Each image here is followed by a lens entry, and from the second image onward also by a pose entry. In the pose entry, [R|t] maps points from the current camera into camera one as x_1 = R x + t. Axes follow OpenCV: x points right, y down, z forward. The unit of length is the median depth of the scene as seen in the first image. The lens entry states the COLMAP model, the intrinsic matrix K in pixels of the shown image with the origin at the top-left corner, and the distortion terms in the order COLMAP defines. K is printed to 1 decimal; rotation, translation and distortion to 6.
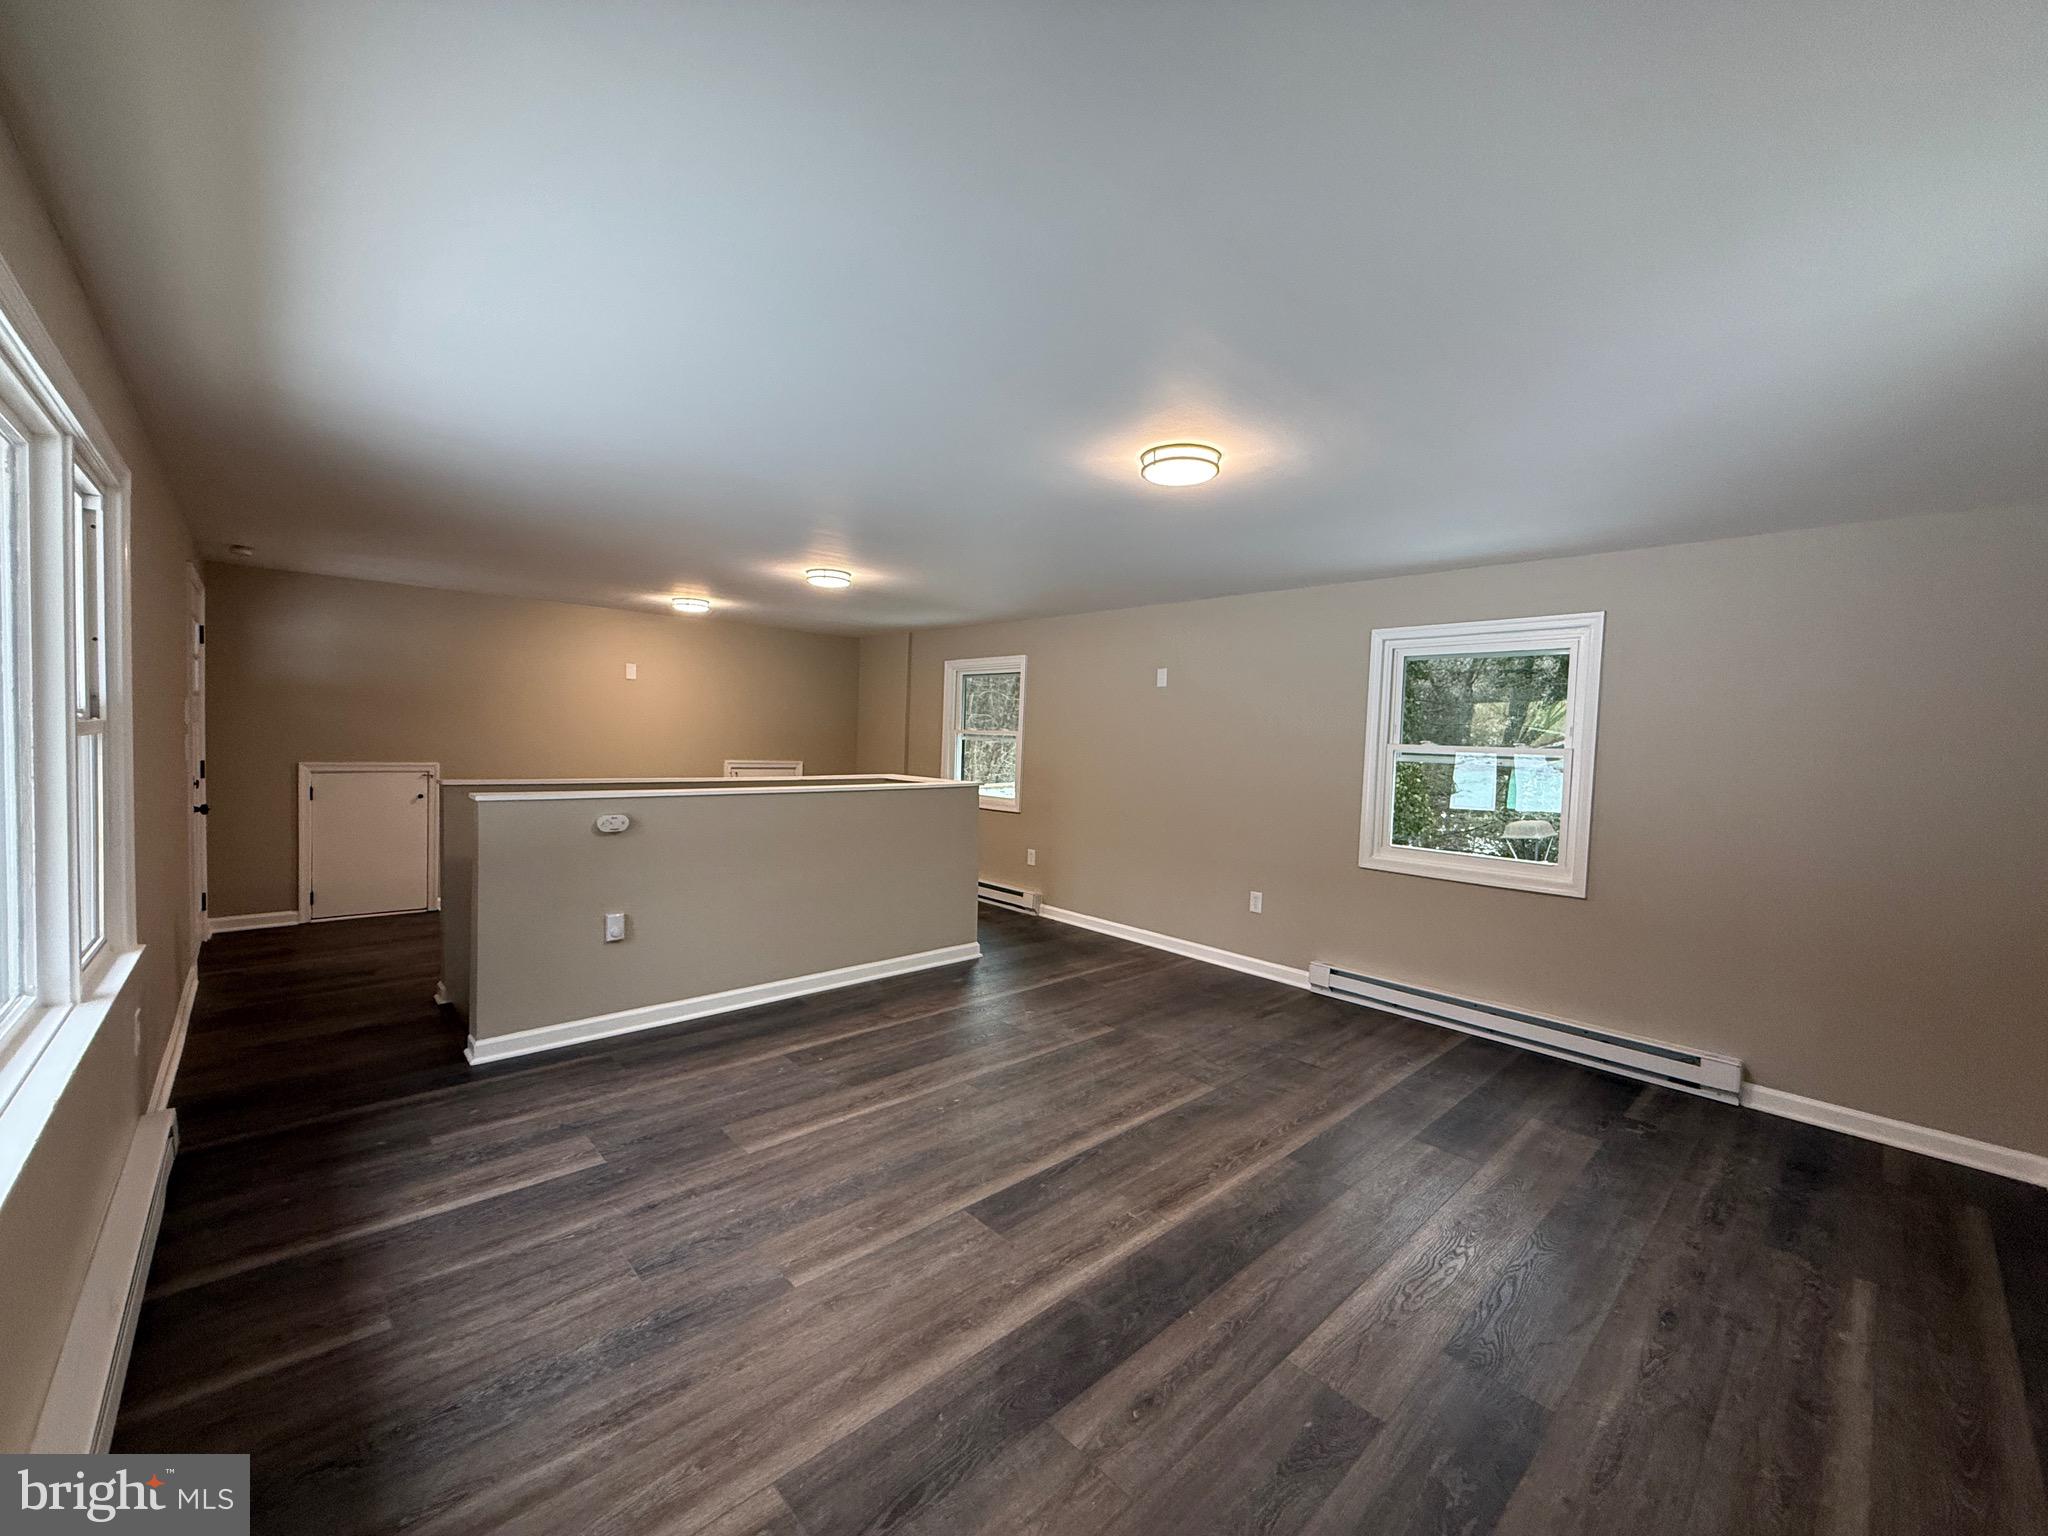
lens RADIAL K [[815.2, 0, 1019.2], [0, 815.2, 770.7], [0, 0, 1]] dist [0.000744, 0.000789]
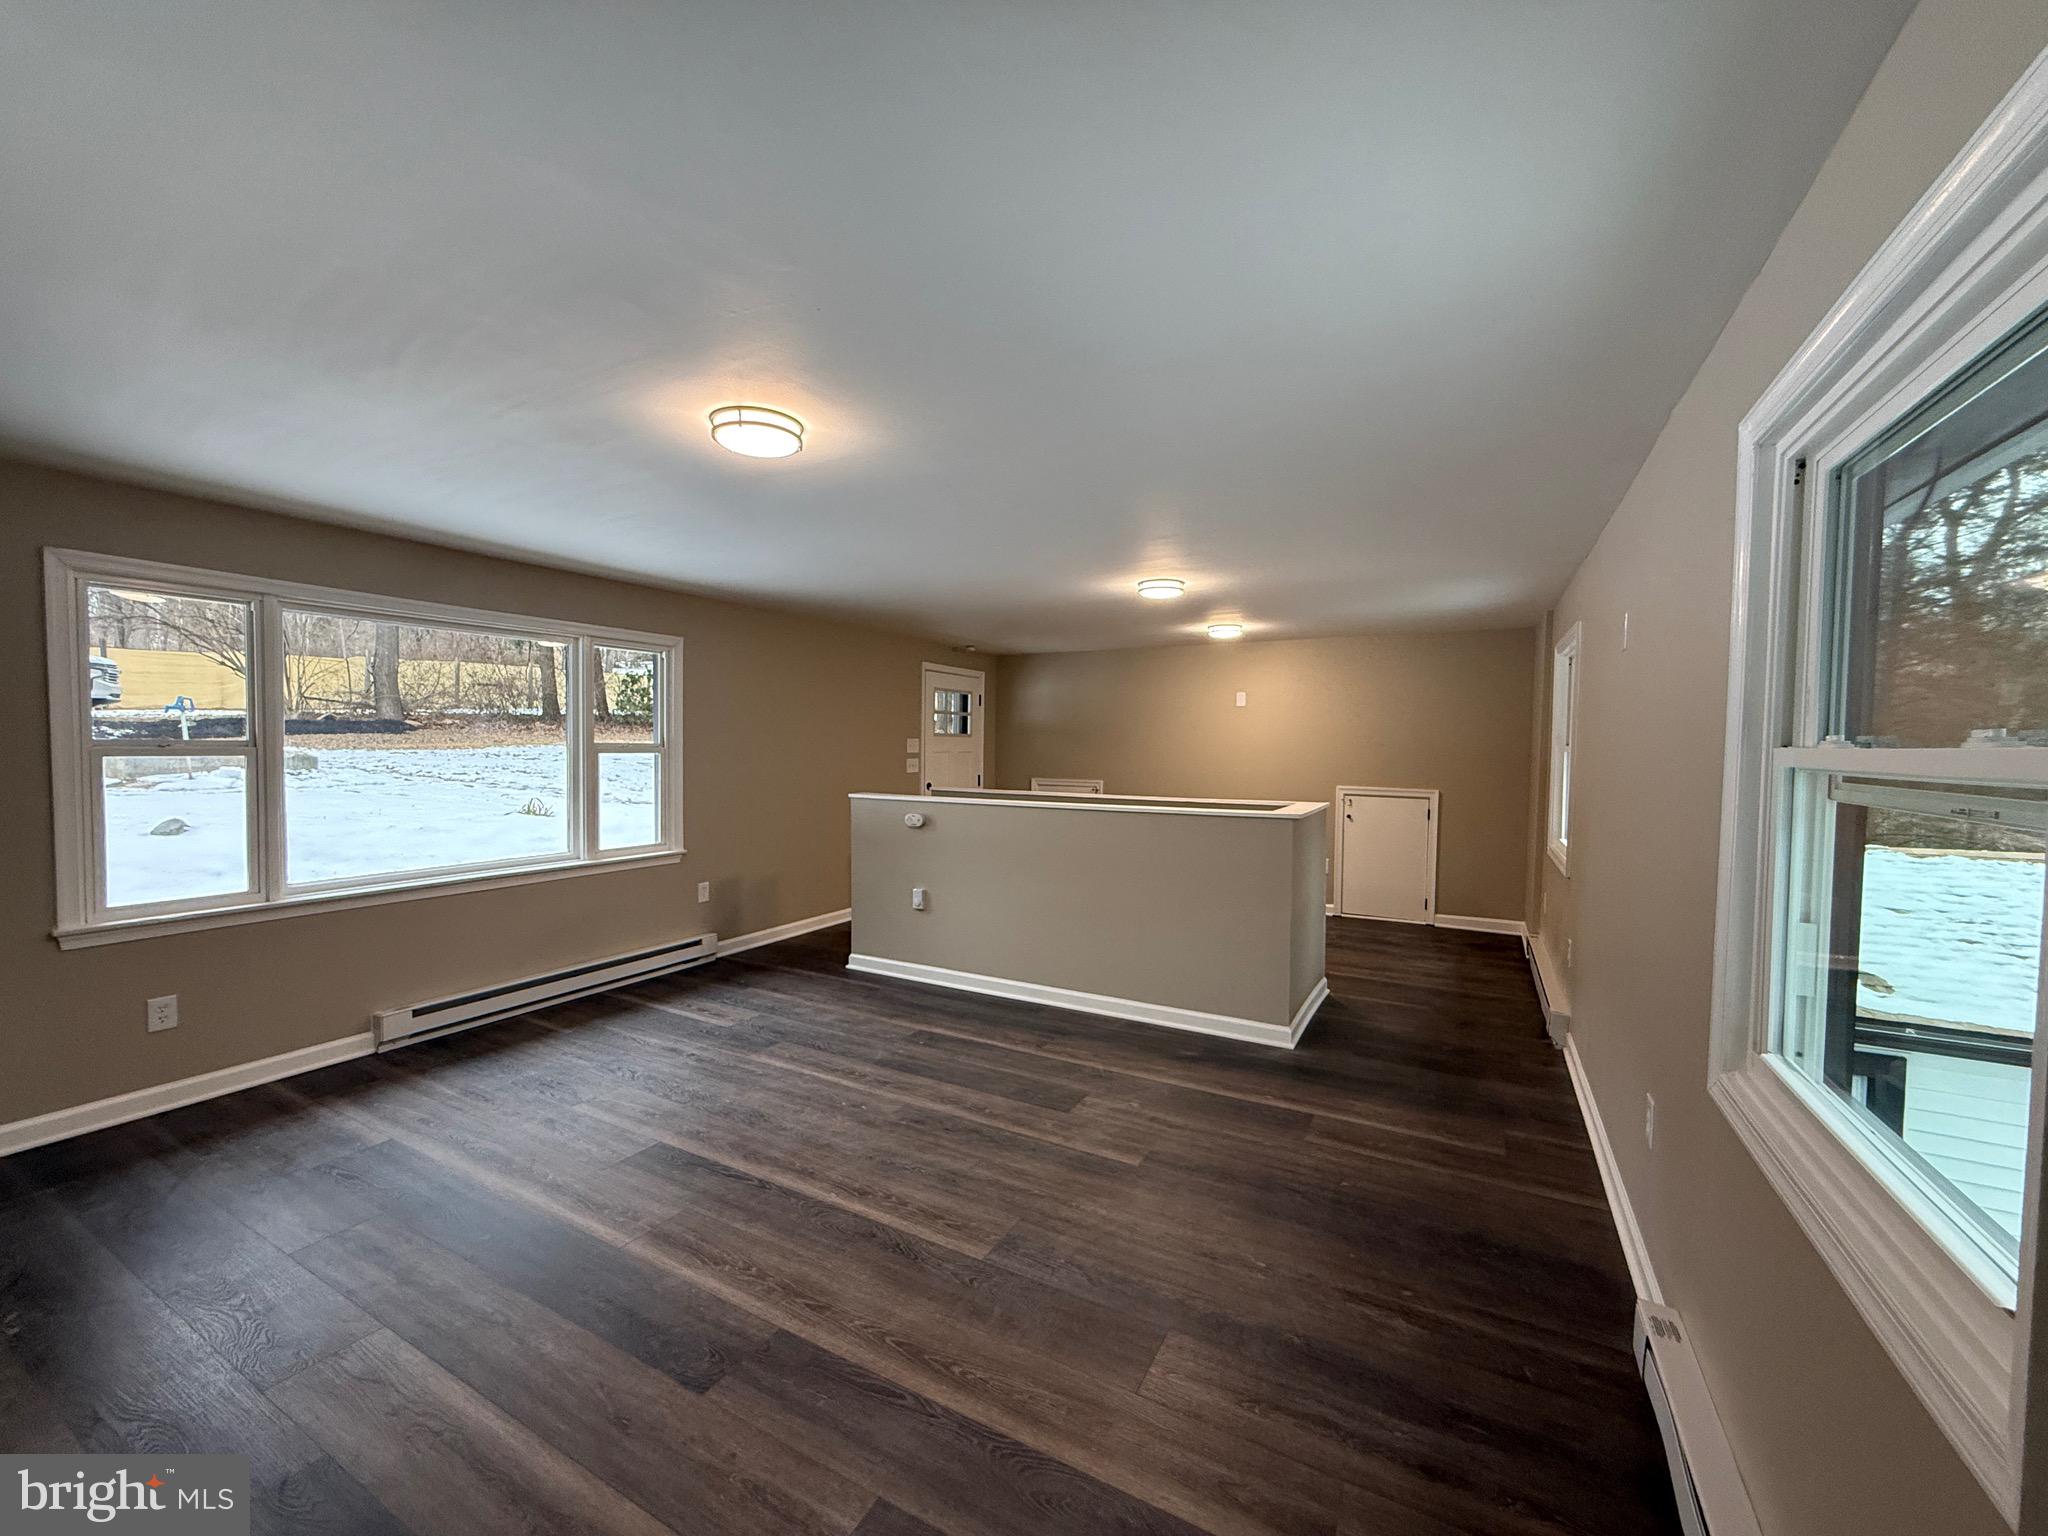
lens RADIAL K [[815.2, 0, 1019.2], [0, 815.2, 770.7], [0, 0, 1]] dist [0.000744, 0.000789]
pose [[0.315373, 0.002700, -0.948964, 0.915187], [-0.043063, 0.999007, -0.011468, -0.009192], [0.947990, 0.044482, 0.315176, 0.819168]]
